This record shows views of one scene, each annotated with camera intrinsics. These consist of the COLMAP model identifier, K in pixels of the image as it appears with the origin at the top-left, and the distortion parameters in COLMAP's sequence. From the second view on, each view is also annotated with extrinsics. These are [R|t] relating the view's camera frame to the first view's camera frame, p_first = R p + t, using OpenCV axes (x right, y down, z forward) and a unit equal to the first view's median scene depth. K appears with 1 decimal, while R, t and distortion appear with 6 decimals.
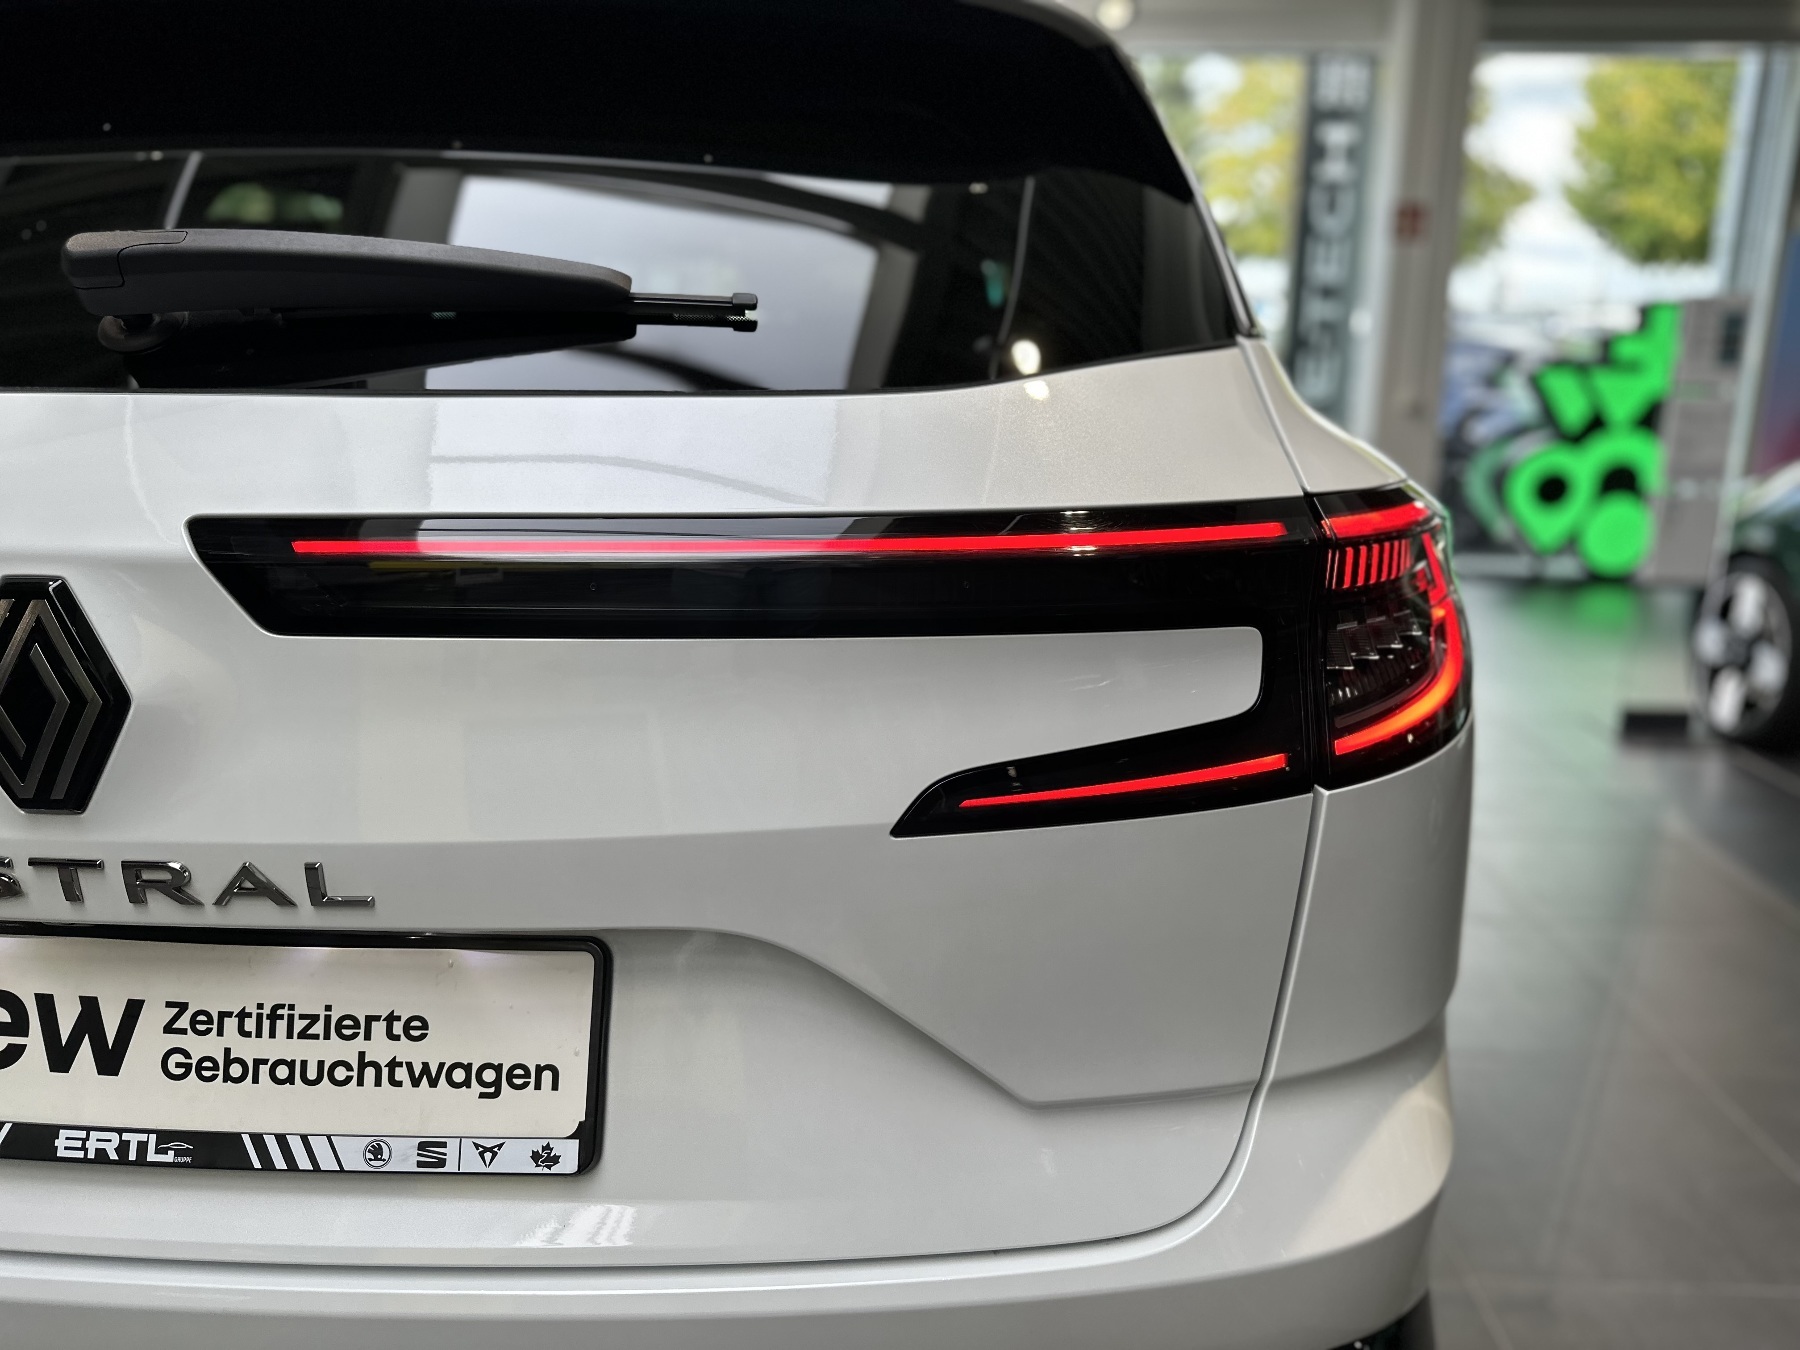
lens RADIAL K [[1231.4, 0, 900.0], [0, 1231.4, 675.0], [0, 0, 1]] dist [0.000876, -0.000035]
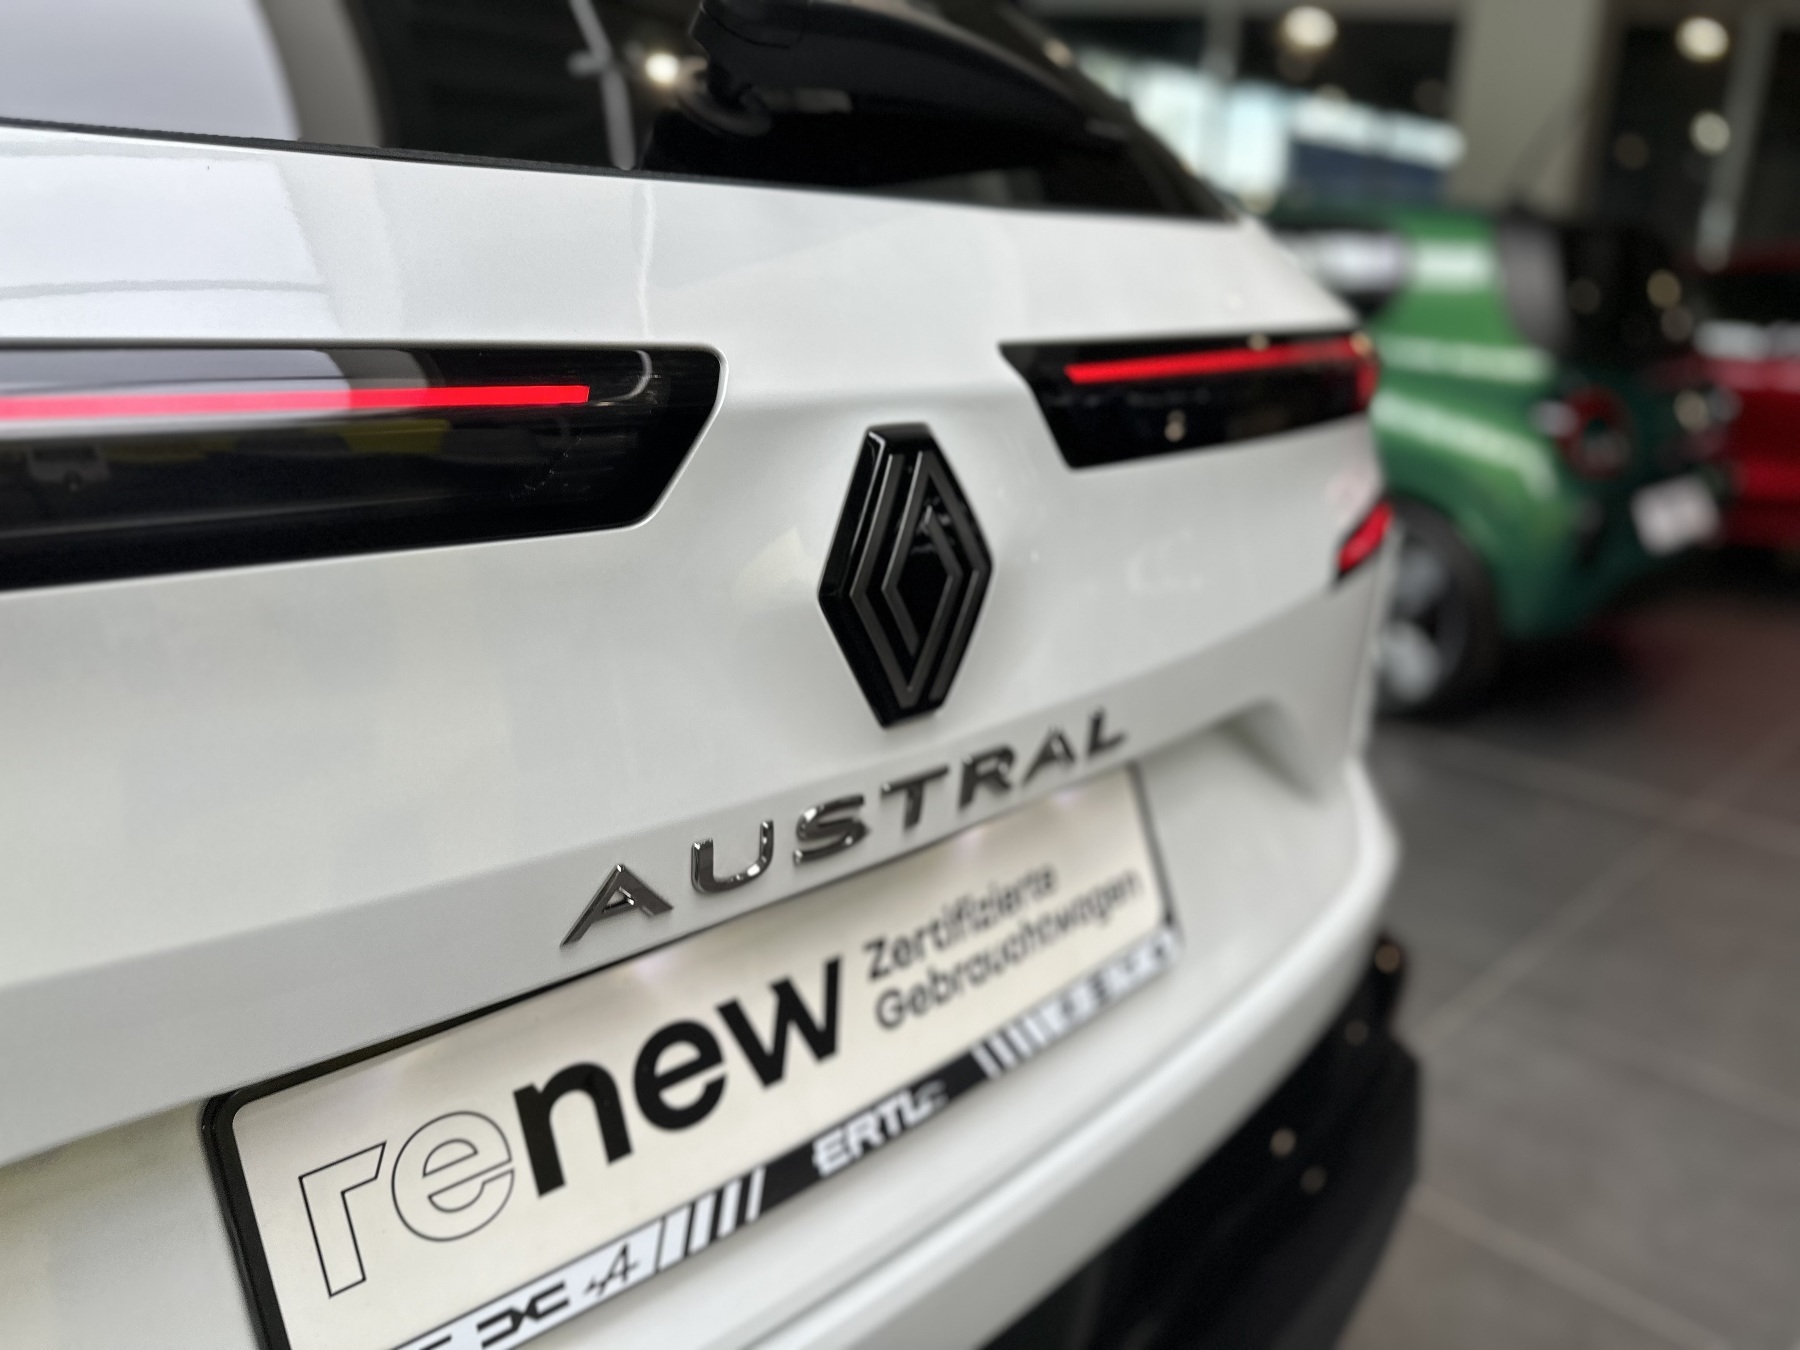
lens RADIAL K [[1384.0, 0, 900.0], [0, 1384.0, 675.0], [0, 0, 1]] dist [0.054622, 0.000927]
pose [[0.615911, -0.187106, 0.765274, -1.270314], [0.109261, 0.982287, 0.152229, -0.050452], [-0.780202, -0.010145, 0.625445, 0.410876]]
